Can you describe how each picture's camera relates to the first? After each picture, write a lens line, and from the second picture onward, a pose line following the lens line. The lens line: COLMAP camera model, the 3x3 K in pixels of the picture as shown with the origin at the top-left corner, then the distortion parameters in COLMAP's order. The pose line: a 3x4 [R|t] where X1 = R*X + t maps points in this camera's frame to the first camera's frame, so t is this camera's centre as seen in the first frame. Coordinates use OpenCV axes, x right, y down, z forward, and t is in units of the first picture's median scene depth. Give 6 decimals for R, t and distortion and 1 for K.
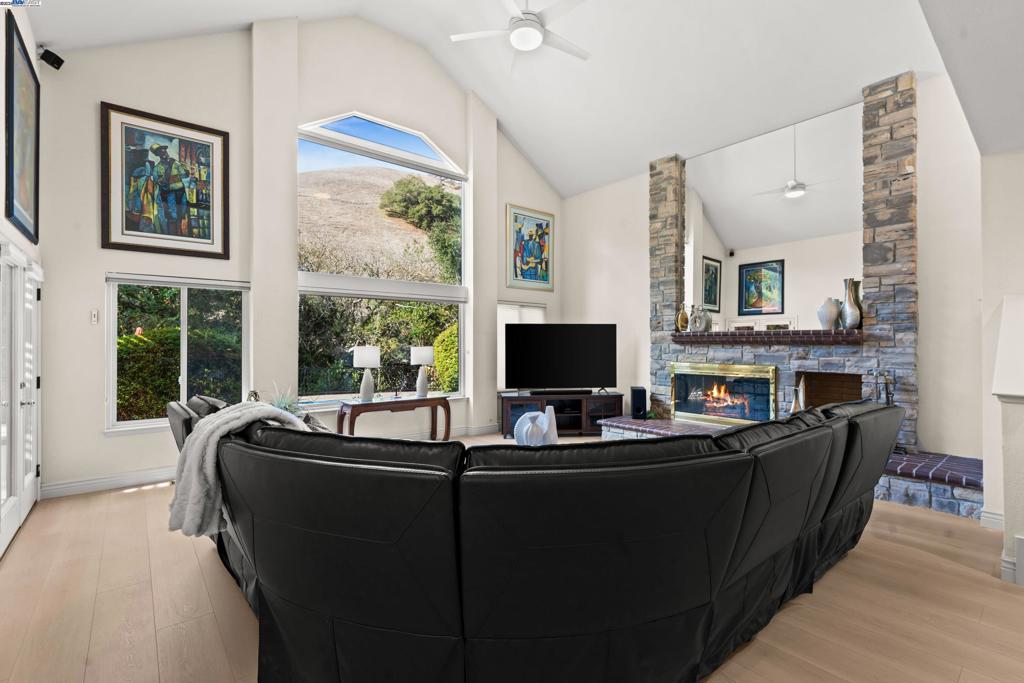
lens RADIAL K [[465.6, 0, 517.4], [0, 465.6, 337.4], [0, 0, 1]] dist [0.000375, 0.001103]
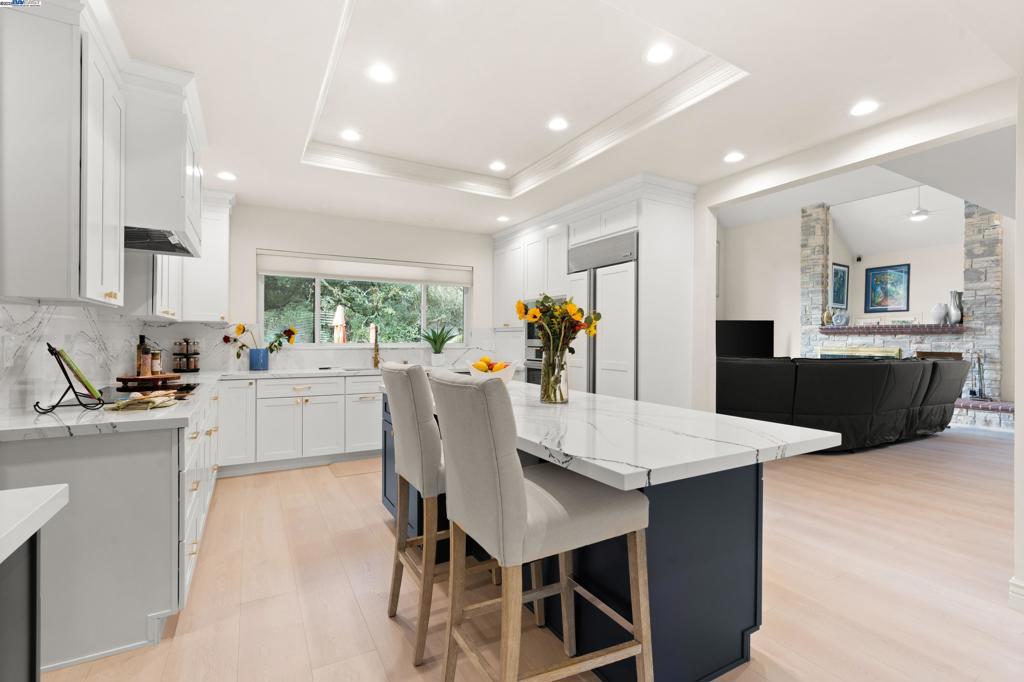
lens RADIAL K [[465.6, 0, 517.4], [0, 465.6, 336.9], [0, 0, 1]] dist [0.000375, 0.001103]
pose [[0.983013, 0.005047, -0.183469, -0.334110], [-0.003648, 0.999962, 0.007965, 0.014906], [0.183502, -0.007160, 0.982993, -0.615835]]
